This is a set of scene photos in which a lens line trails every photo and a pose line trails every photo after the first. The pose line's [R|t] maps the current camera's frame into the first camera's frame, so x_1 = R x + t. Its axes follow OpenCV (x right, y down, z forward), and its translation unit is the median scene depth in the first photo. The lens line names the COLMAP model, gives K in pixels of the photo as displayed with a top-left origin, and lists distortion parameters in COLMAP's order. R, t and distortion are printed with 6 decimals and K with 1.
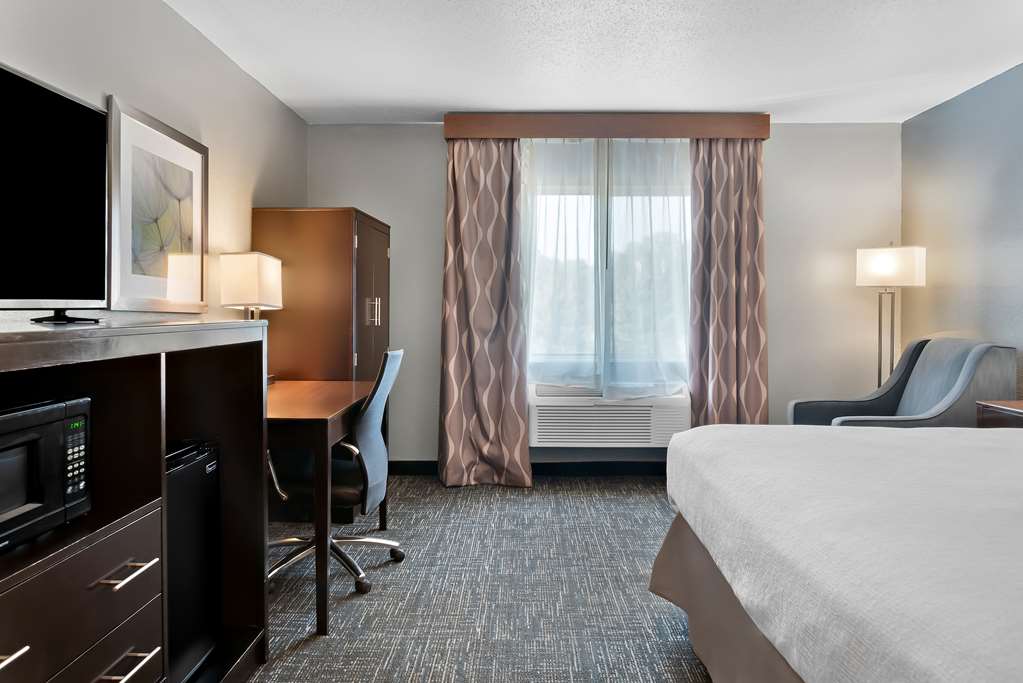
lens RADIAL K [[707.4, 0, 497.9], [0, 707.4, 305.6], [0, 0, 1]] dist [-0.008024, -0.009300]
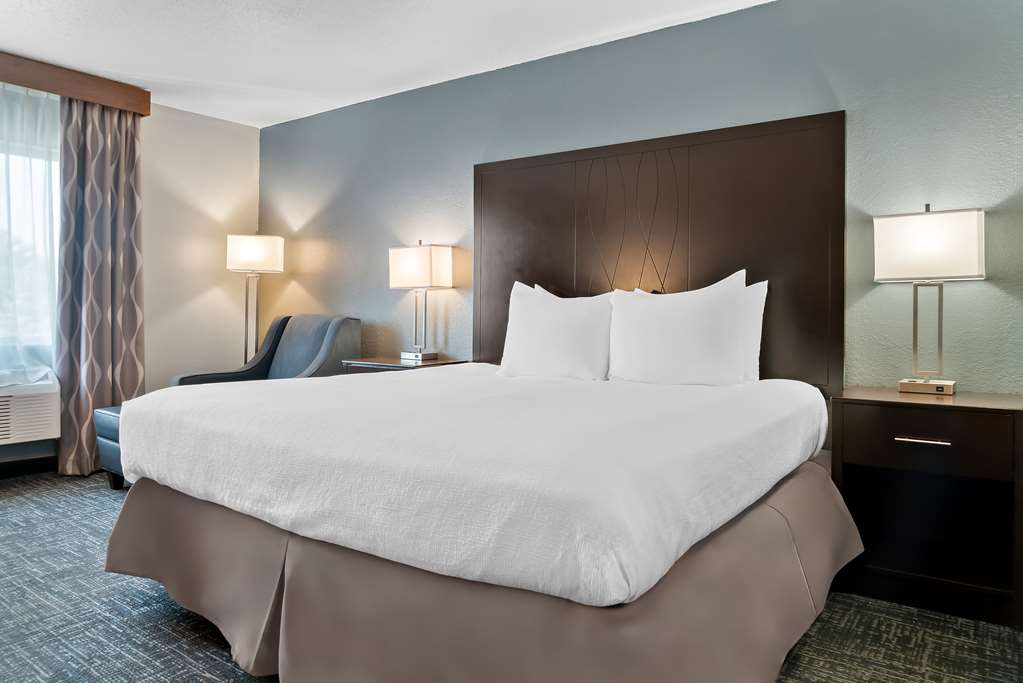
lens RADIAL K [[707.4, 0, 486.3], [0, 707.4, 303.6], [0, 0, 1]] dist [-0.008024, -0.009300]
pose [[0.594221, 0.014742, 0.804167, -0.192345], [-0.014358, 0.999867, -0.007720, 0.042215], [-0.804174, -0.006959, 0.594353, 0.042234]]
